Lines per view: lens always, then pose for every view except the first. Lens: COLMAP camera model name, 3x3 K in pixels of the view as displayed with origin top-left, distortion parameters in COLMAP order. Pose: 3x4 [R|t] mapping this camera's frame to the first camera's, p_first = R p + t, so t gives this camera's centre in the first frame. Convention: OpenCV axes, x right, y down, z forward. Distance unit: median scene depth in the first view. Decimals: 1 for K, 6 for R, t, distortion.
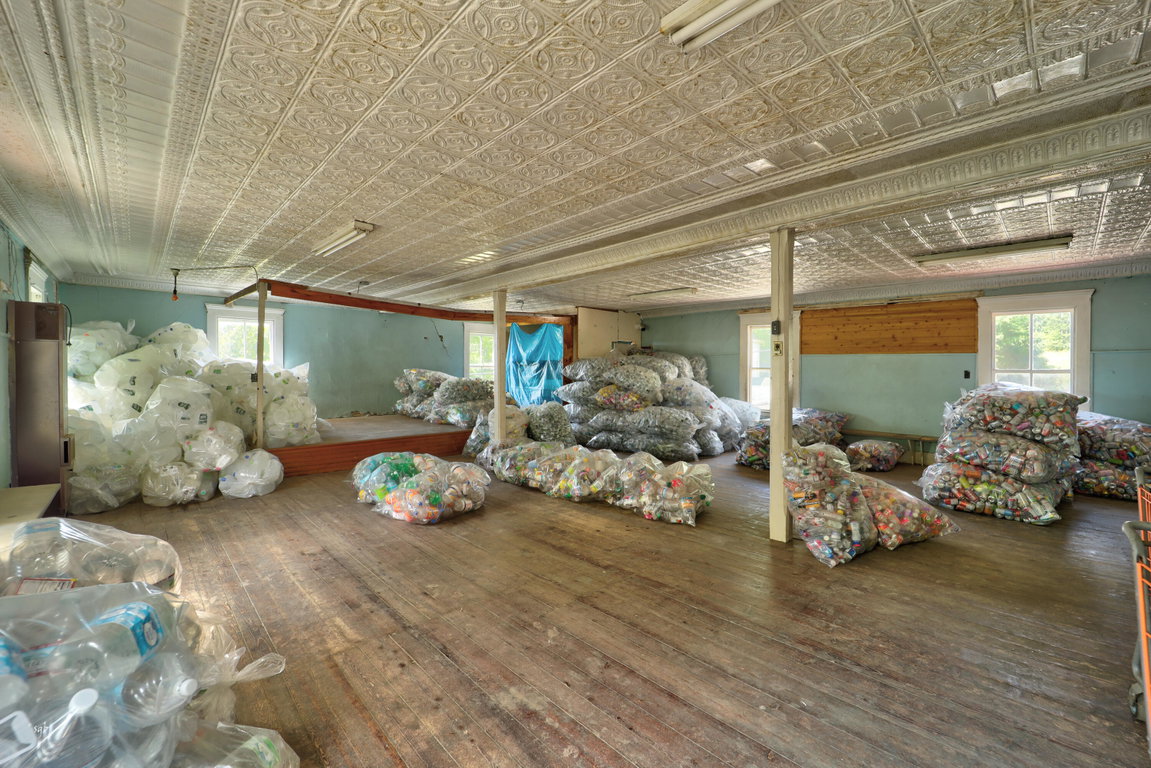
lens RADIAL K [[469.6, 0, 569.6], [0, 469.6, 380.7], [0, 0, 1]] dist [-0.019534, 0.001714]
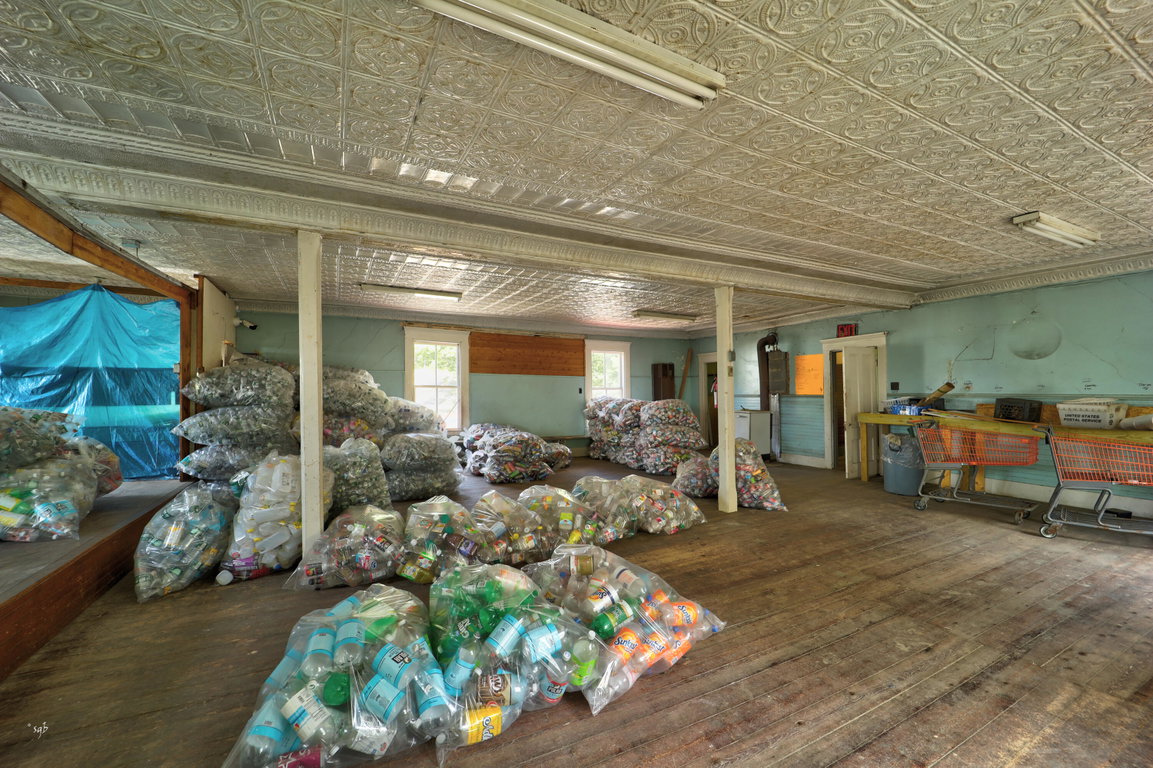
lens RADIAL K [[470.4, 0, 569.0], [0, 470.4, 386.0], [0, 0, 1]] dist [-0.019534, 0.001714]
pose [[0.274481, 0.003448, 0.961586, -0.815195], [0.020192, 0.999752, -0.009348, -0.019768], [-0.961380, 0.021983, 0.274344, 0.867851]]
